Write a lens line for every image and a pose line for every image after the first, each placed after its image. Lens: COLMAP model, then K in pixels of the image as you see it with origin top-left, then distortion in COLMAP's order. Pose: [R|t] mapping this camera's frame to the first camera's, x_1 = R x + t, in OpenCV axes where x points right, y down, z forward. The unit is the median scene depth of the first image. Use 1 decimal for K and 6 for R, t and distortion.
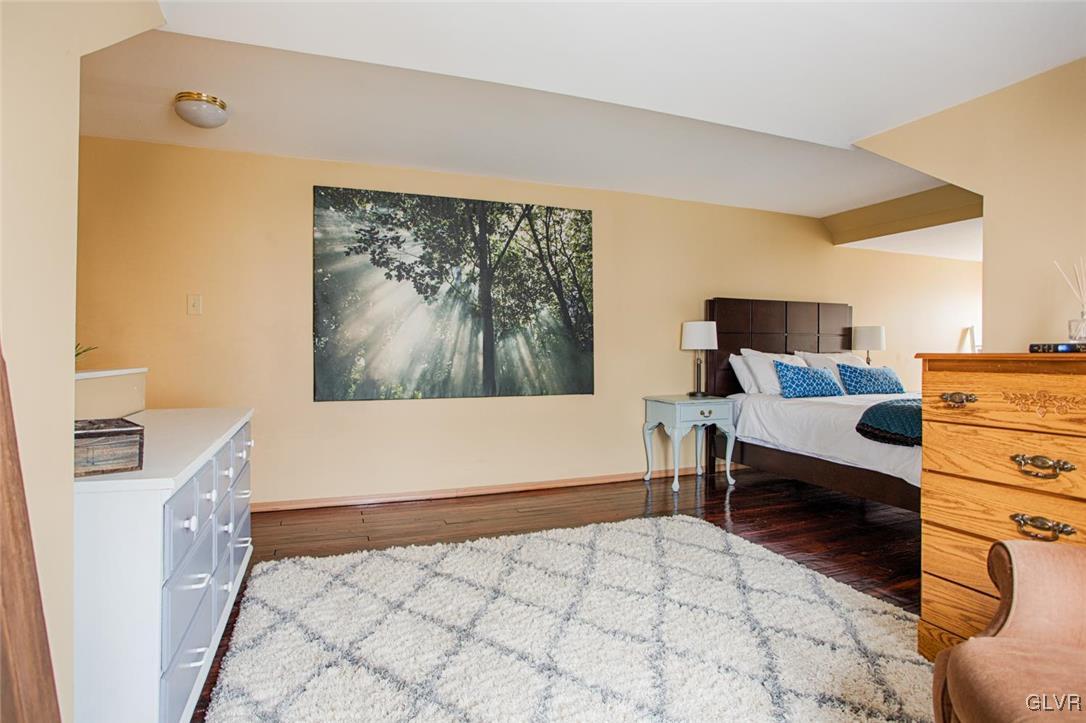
lens RADIAL K [[545.6, 0, 538.3], [0, 545.6, 357.2], [0, 0, 1]] dist [-0.045145, 0.018102]
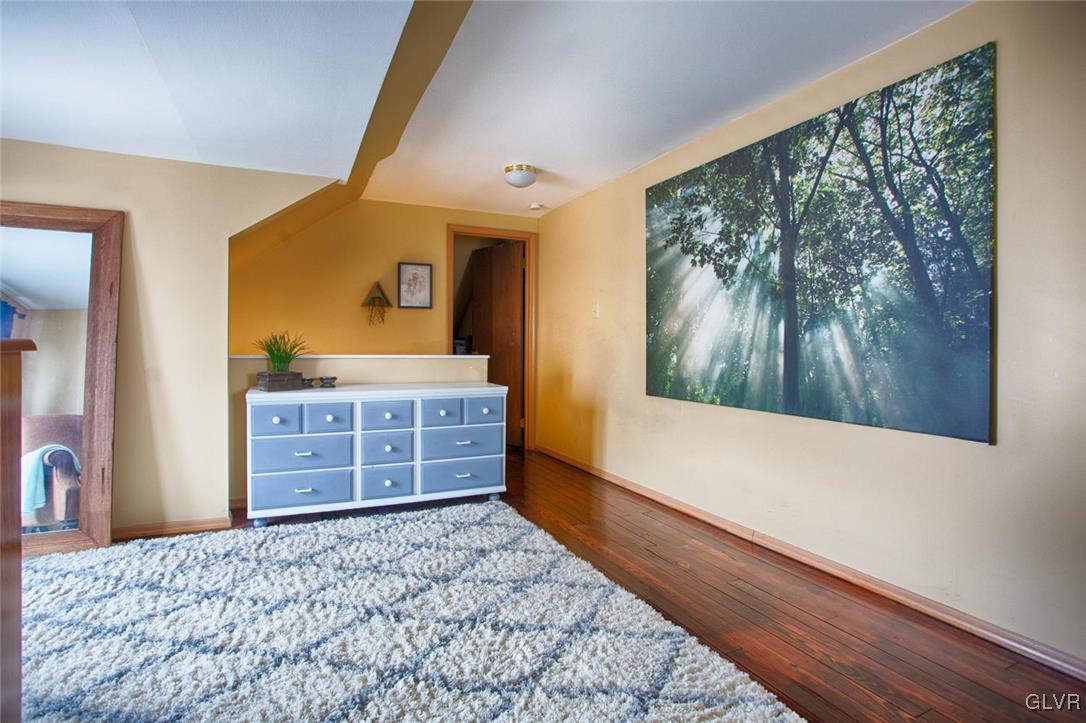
lens RADIAL K [[545.6, 0, 537.8], [0, 545.6, 359.0], [0, 0, 1]] dist [-0.045145, 0.018102]
pose [[0.080904, 0.024390, -0.996423, 0.557362], [-0.019193, 0.999553, 0.022908, -0.006777], [0.996537, 0.017271, 0.081336, 0.632079]]
